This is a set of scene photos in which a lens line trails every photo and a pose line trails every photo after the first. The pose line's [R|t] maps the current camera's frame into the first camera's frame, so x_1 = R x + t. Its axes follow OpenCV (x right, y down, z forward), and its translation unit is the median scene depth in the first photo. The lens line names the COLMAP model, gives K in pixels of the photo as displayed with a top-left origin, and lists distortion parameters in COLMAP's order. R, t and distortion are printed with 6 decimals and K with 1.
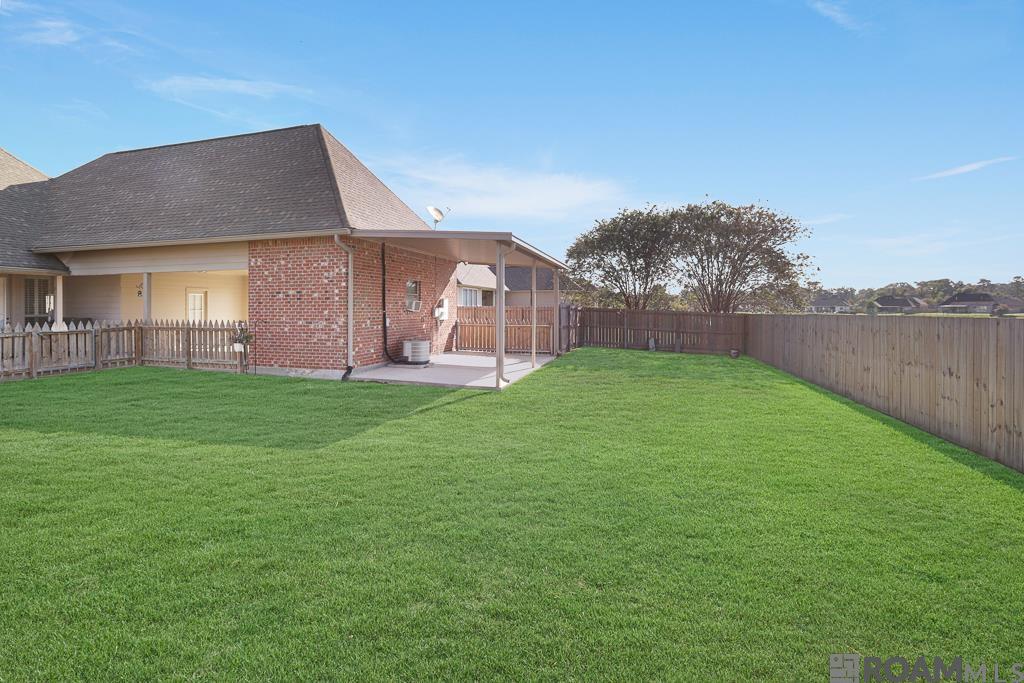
lens RADIAL K [[499.8, 0, 511.2], [0, 499.8, 308.2], [0, 0, 1]] dist [-0.002435, -0.000310]
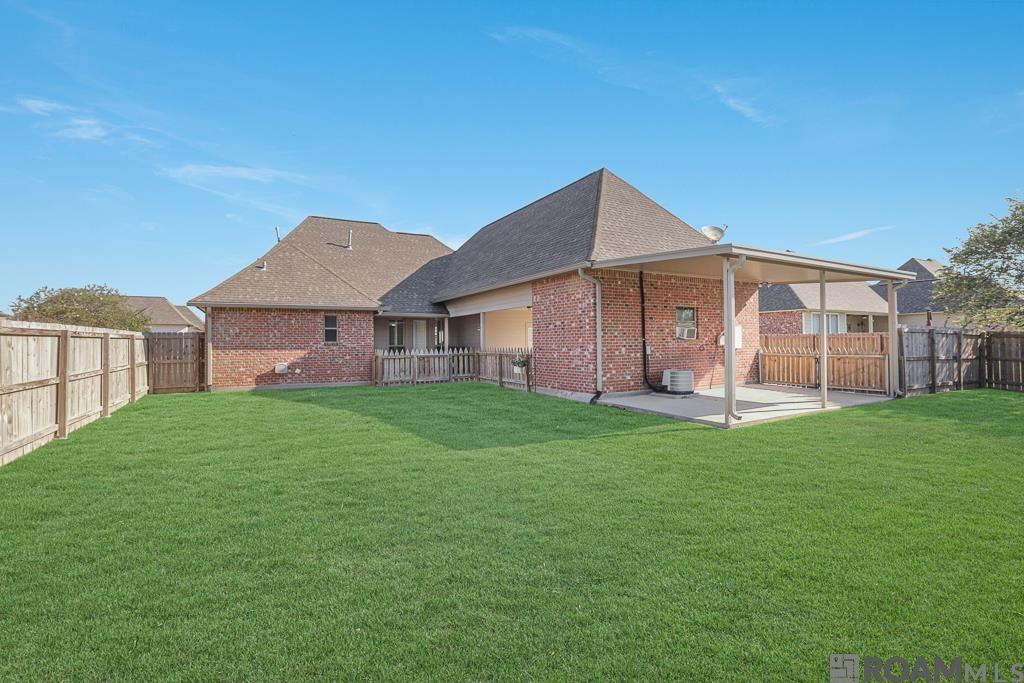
lens RADIAL K [[486.2, 0, 512.0], [0, 486.2, 341.5], [0, 0, 1]] dist [-0.026449, 0.000336]
pose [[0.732982, -0.008811, -0.680191, 0.231074], [0.010884, 0.999940, -0.001224, 0.009999], [0.680161, -0.006506, 0.733034, 0.114787]]
